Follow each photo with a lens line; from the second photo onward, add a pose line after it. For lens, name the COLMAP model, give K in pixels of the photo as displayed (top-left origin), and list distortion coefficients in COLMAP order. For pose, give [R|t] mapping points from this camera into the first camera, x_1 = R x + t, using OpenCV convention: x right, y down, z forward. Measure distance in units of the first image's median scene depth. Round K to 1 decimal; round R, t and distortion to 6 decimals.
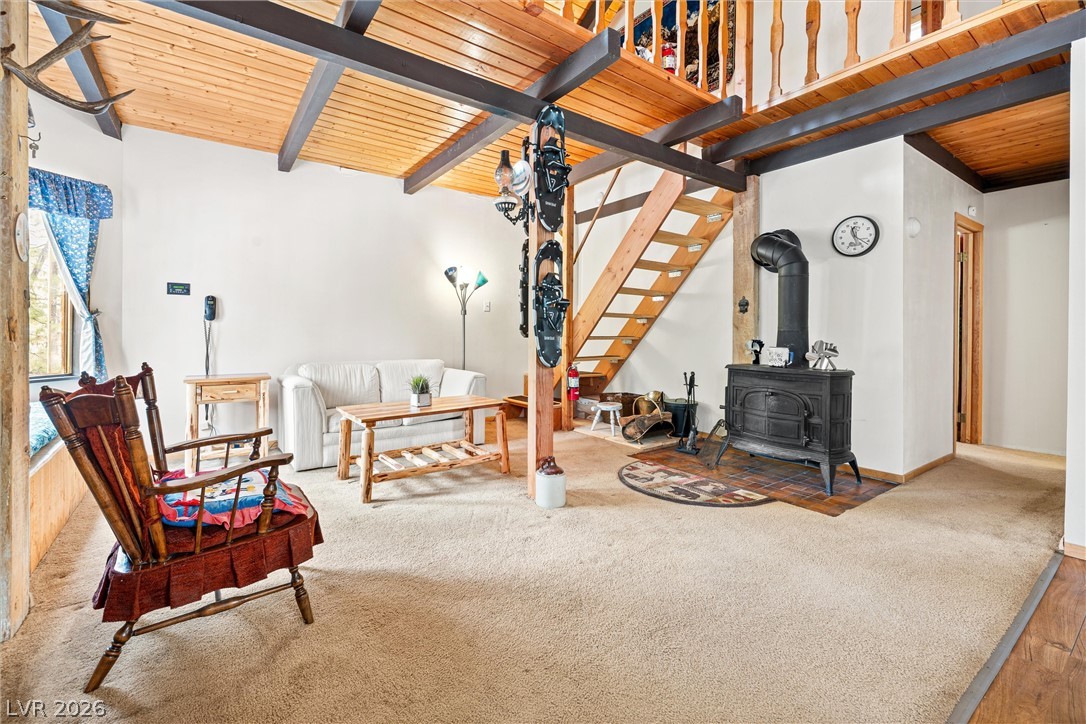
lens RADIAL K [[466.8, 0, 538.2], [0, 466.8, 334.2], [0, 0, 1]] dist [0.001667, 0.000153]
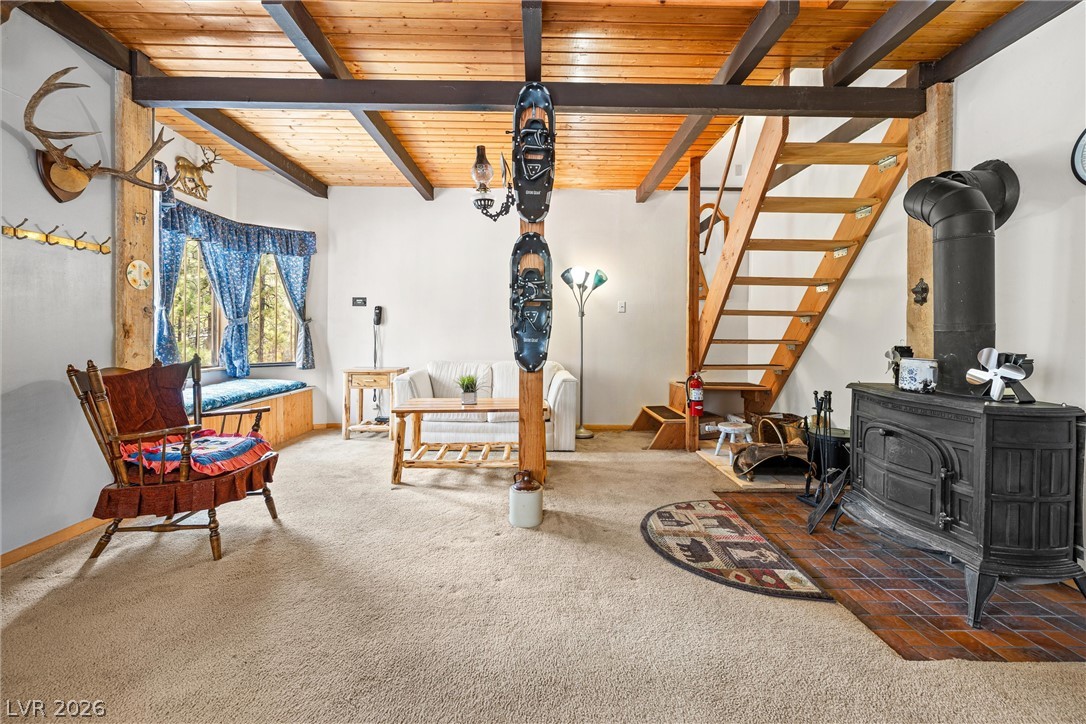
lens RADIAL K [[466.8, 0, 540.8], [0, 466.8, 335.9], [0, 0, 1]] dist [0.001667, 0.000153]
pose [[0.819609, 0.002249, -0.572919, 0.498627], [-0.004590, 0.999986, -0.002641, 0.002331], [0.572905, 0.004795, 0.819608, 0.235736]]
